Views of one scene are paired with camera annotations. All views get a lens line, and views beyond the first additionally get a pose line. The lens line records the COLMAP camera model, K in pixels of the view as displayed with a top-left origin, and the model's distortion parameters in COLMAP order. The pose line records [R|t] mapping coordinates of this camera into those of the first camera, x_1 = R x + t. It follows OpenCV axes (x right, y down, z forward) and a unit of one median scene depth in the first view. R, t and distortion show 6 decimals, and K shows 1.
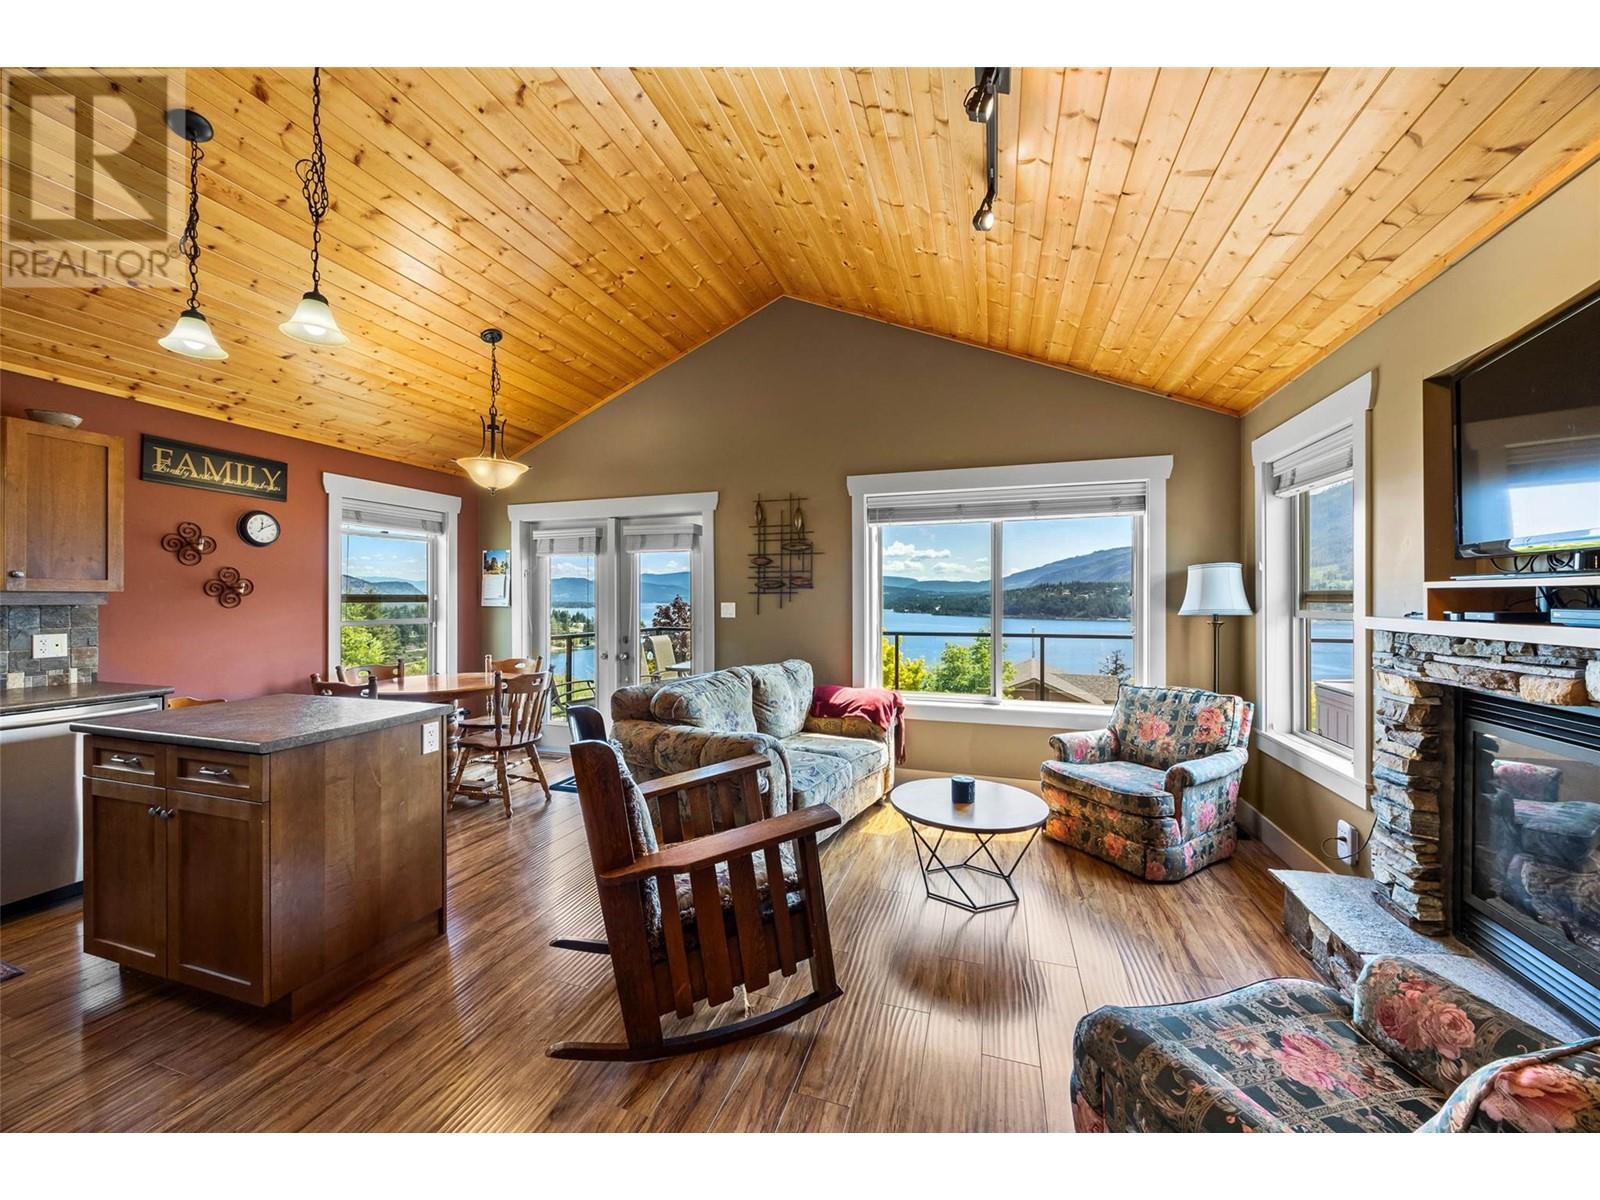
lens RADIAL K [[622.7, 0, 776.9], [0, 622.7, 599.1], [0, 0, 1]] dist [-0.000232, -0.000092]
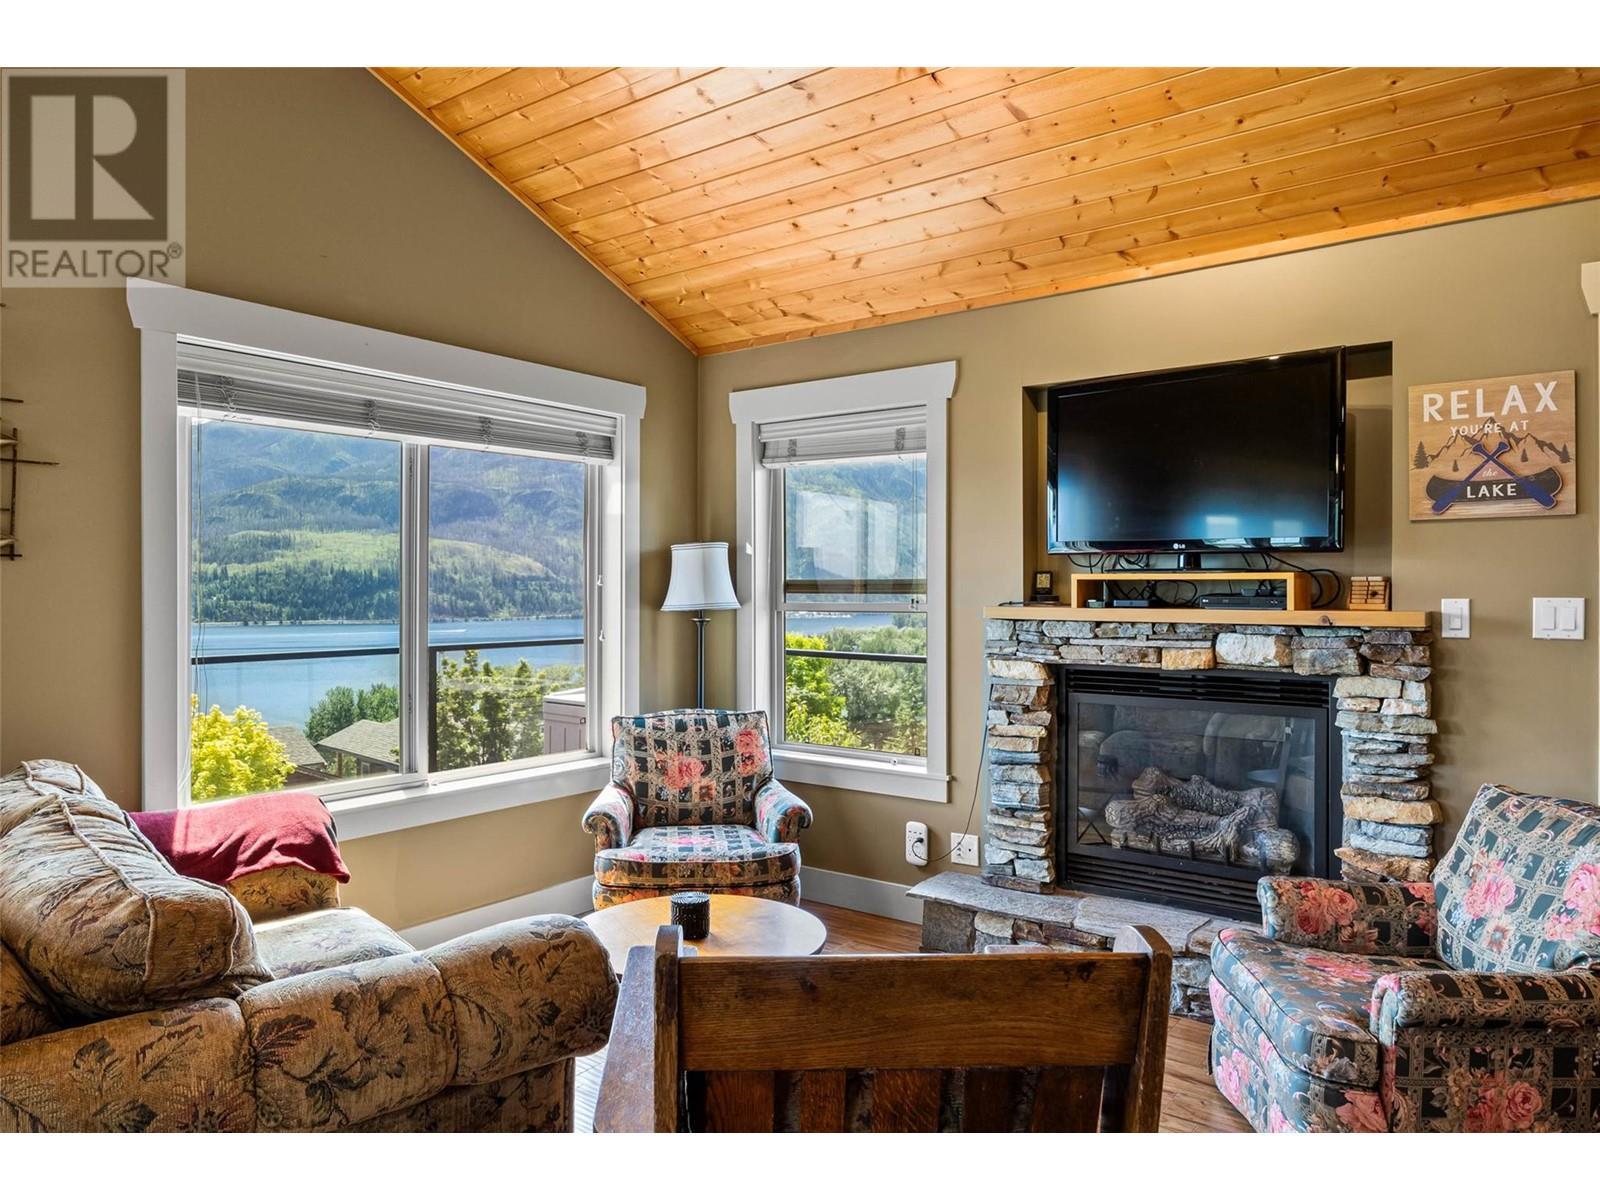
lens RADIAL K [[1077.0, 0, 801.2], [0, 1077.0, 589.2], [0, 0, 1]] dist [0.000097, -0.003347]
pose [[0.287861, 0.001078, 0.957672, -0.569793], [-0.000151, 0.999999, -0.001081, 0.001268], [-0.957672, 0.000167, 0.287861, 0.547078]]
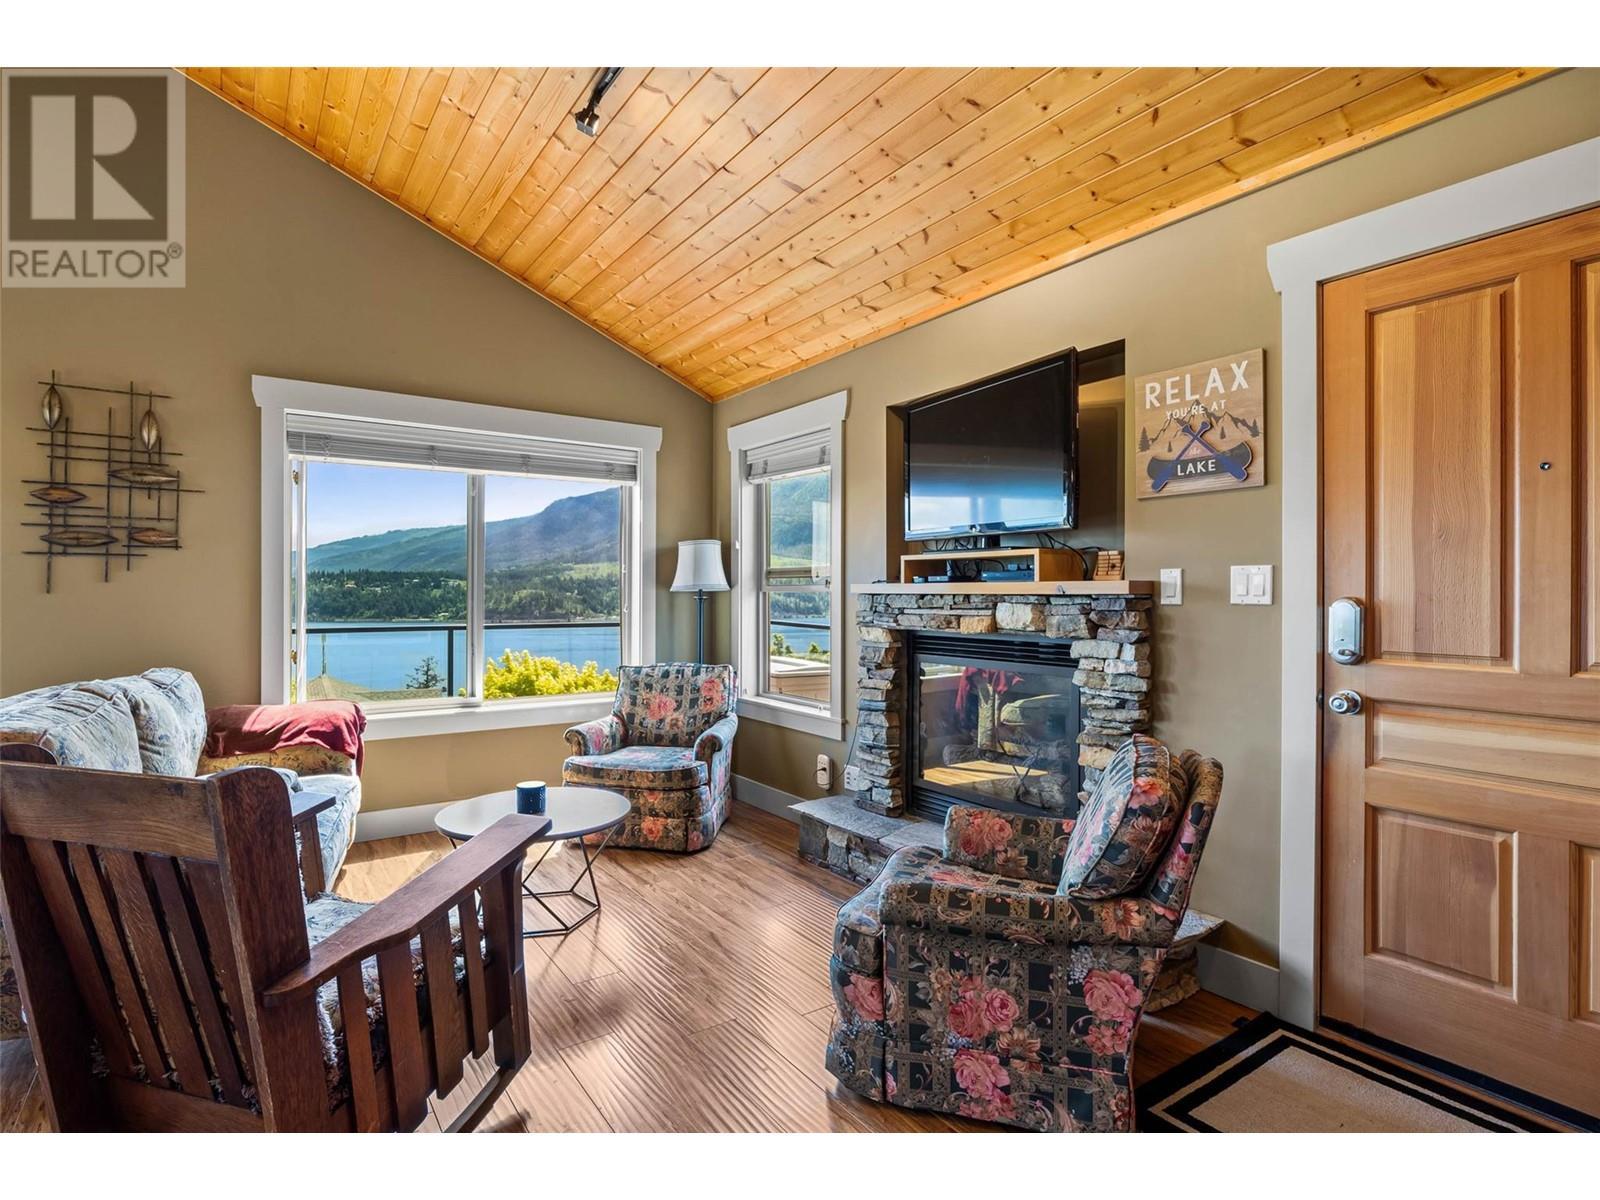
lens RADIAL K [[826.8, 0, 803.6], [0, 826.8, 593.7], [0, 0, 1]] dist [-0.003110, -0.001141]
pose [[0.580527, 0.003881, 0.814232, -0.336115], [-0.002426, 0.999992, -0.003037, 0.037353], [-0.814238, -0.000212, 0.580532, 0.074500]]
